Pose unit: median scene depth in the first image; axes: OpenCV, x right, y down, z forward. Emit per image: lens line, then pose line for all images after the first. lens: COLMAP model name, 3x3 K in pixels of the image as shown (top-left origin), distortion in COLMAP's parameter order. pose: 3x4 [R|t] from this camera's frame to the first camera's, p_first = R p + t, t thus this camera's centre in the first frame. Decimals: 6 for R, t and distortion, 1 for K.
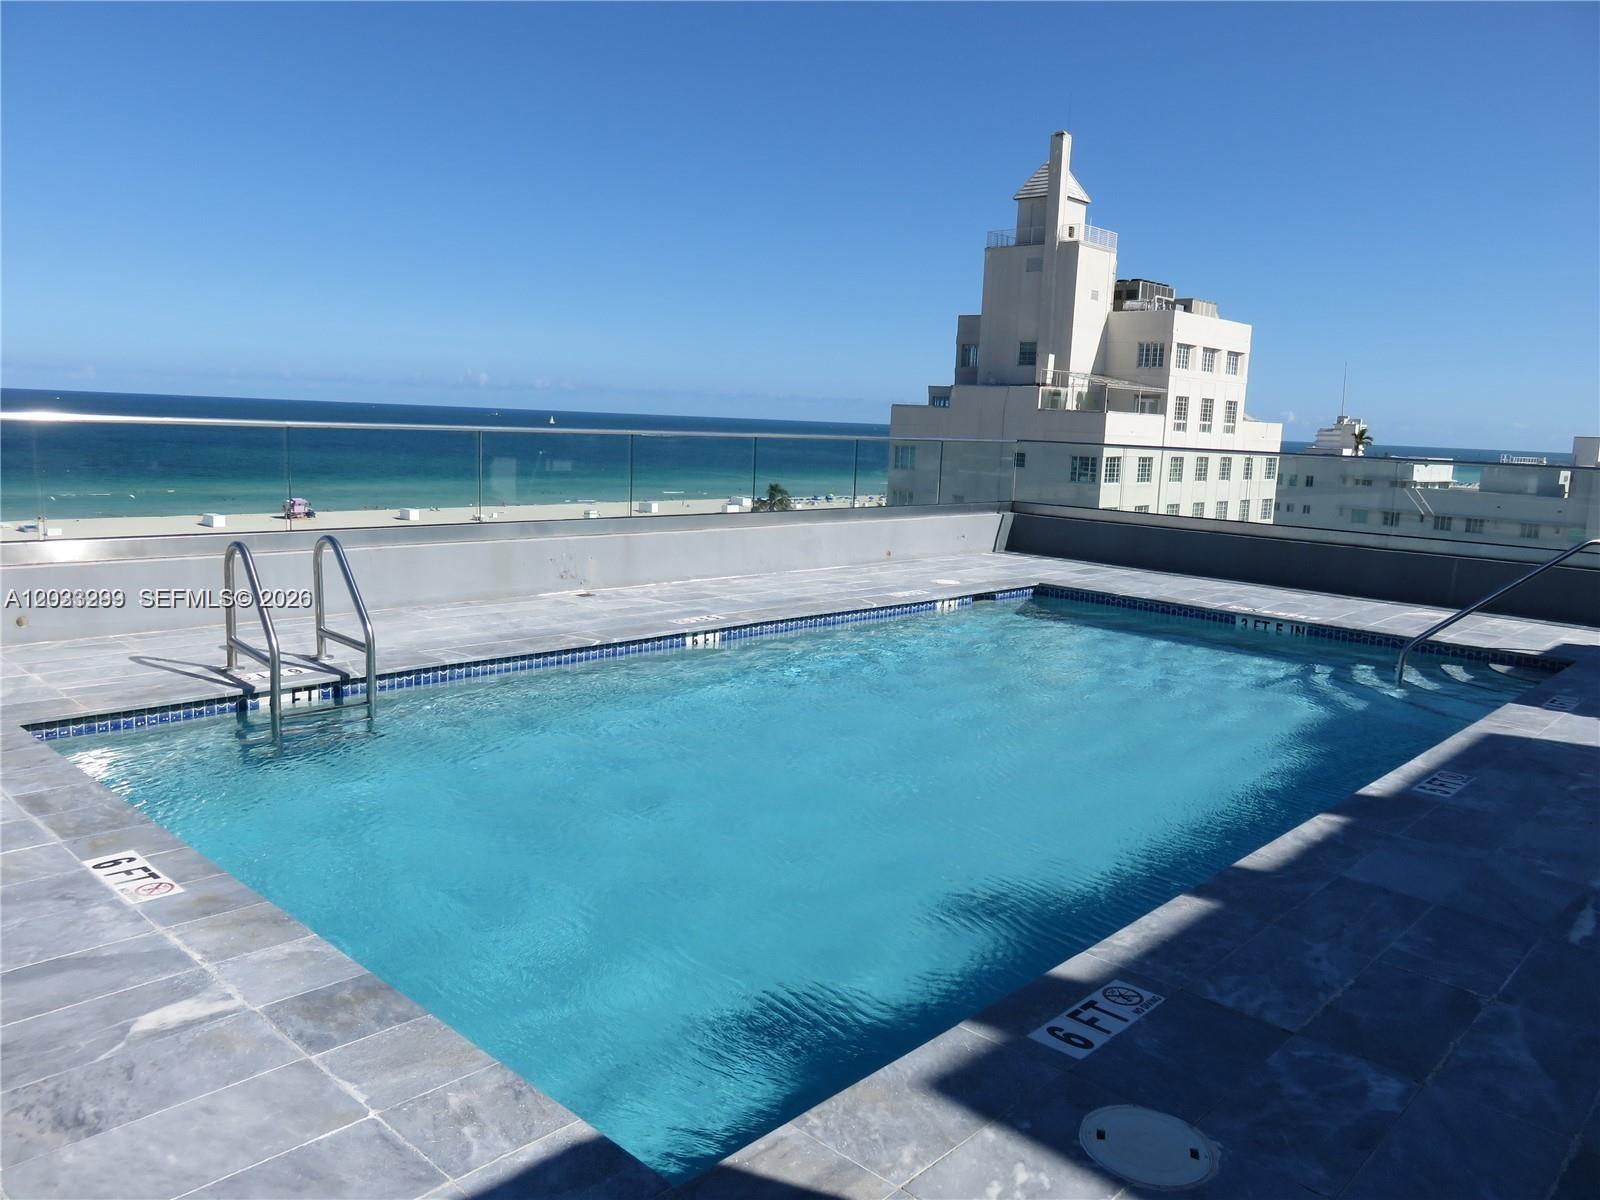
lens RADIAL K [[1200.6, 0, 797.2], [0, 1200.6, 598.0], [0, 0, 1]] dist [-0.029039, -0.006346]
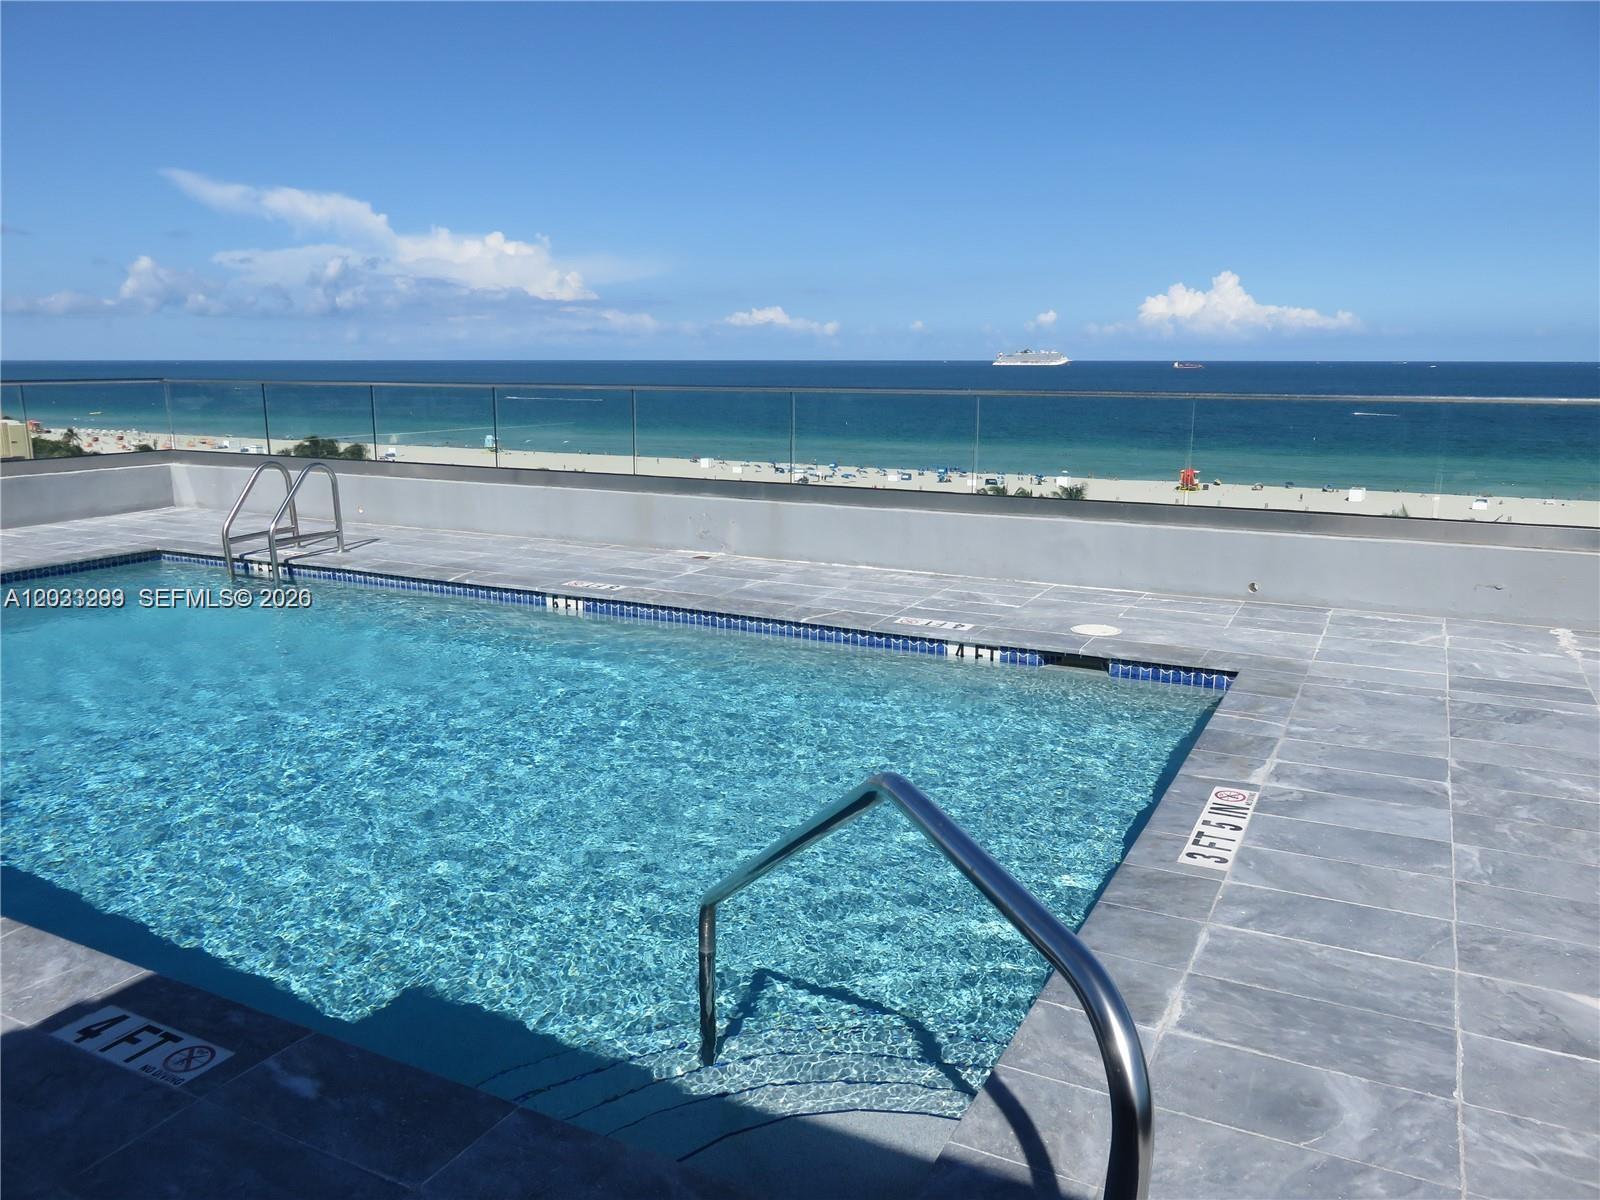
lens RADIAL K [[1200.6, 0, 791.4], [0, 1200.6, 608.3], [0, 0, 1]] dist [-0.029039, -0.006346]
pose [[0.226406, 0.151192, -0.962227, 1.235234], [-0.129572, 0.983775, 0.124090, -0.145842], [0.965376, 0.096583, 0.242322, 1.314436]]
